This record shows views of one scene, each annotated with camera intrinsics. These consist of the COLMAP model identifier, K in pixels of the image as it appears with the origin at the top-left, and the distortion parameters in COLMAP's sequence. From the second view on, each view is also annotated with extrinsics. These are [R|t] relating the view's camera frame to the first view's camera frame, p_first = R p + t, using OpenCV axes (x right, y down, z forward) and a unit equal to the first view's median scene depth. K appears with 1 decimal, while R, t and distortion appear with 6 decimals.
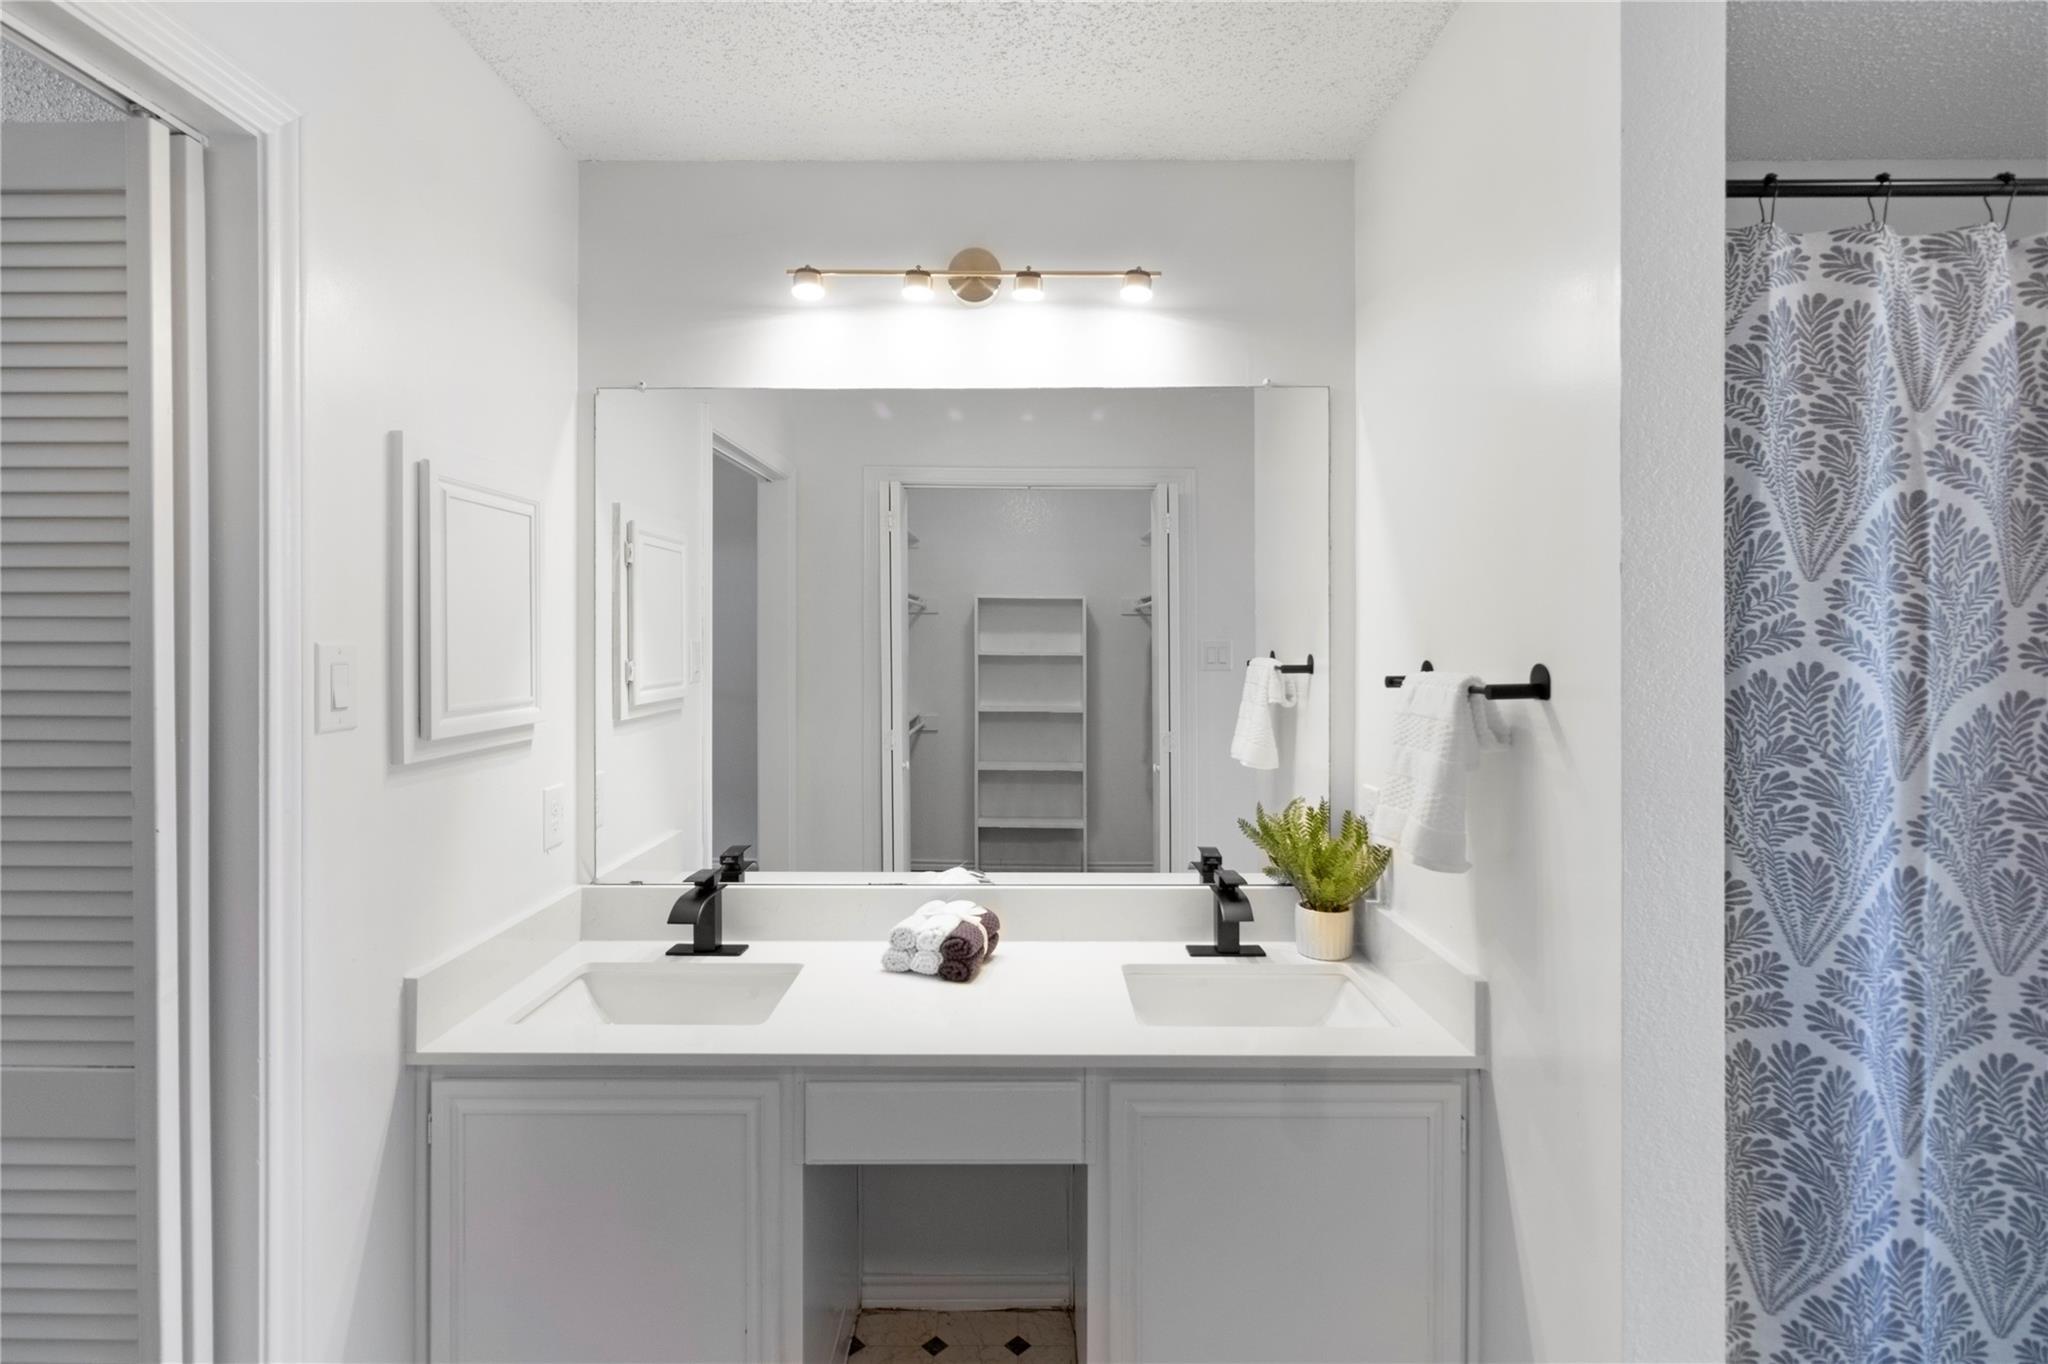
lens RADIAL K [[965.9, 0, 1023.2], [0, 965.9, 641.8], [0, 0, 1]] dist [-0.000272, 0.000069]
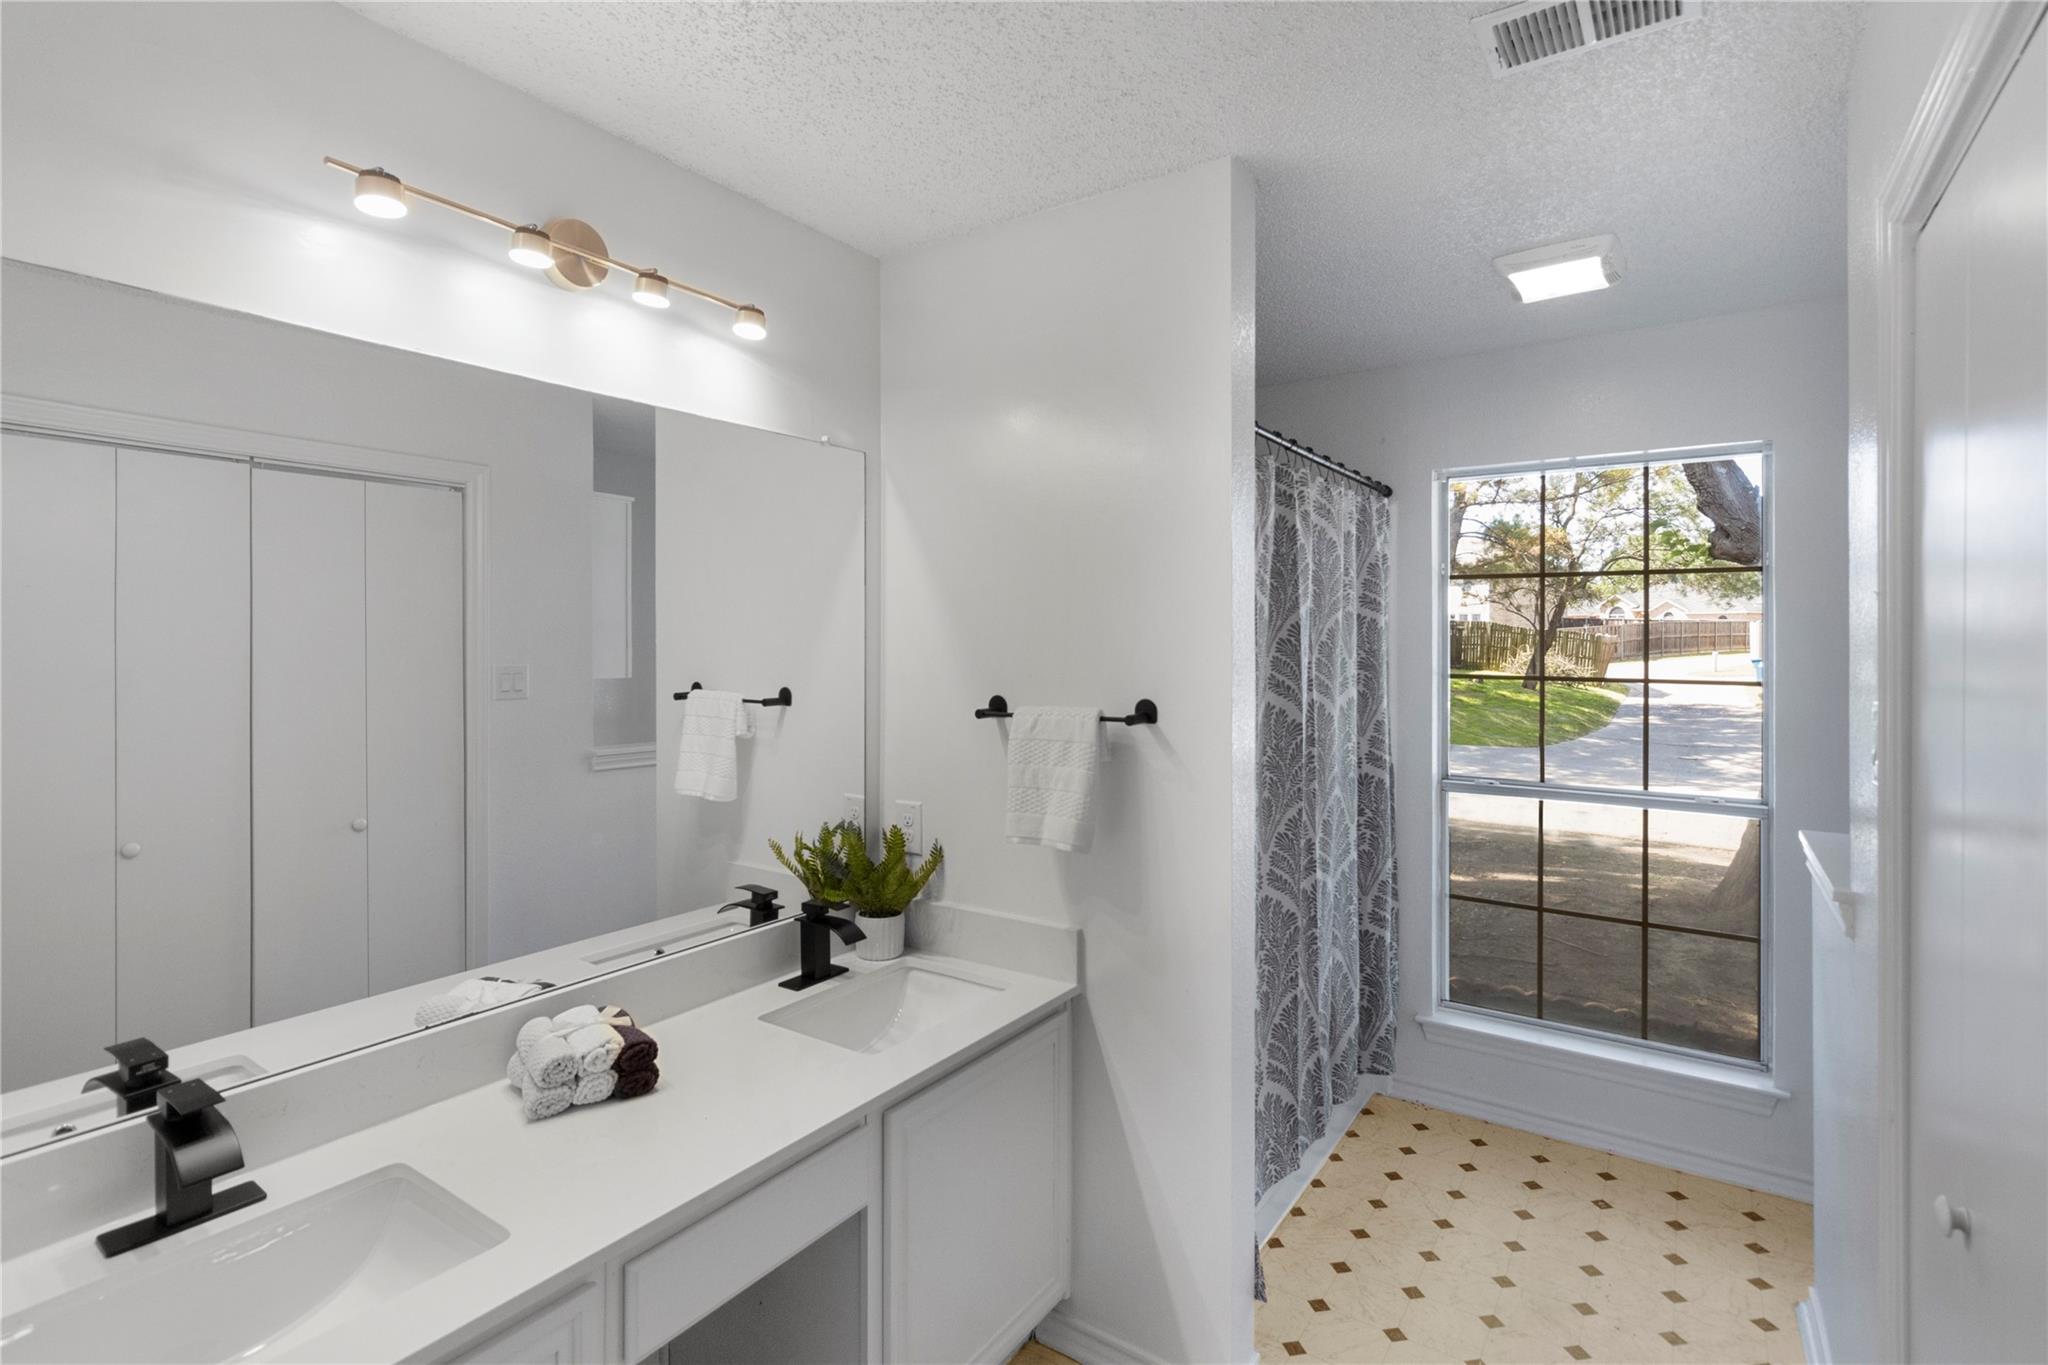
lens RADIAL K [[965.9, 0, 1023.2], [0, 965.9, 642.3], [0, 0, 1]] dist [-0.000272, 0.000069]
pose [[0.570489, -0.001128, 0.821304, -0.539751], [0.002457, 0.999997, -0.000333, -0.044334], [-0.821302, 0.002208, 0.570490, 0.219578]]
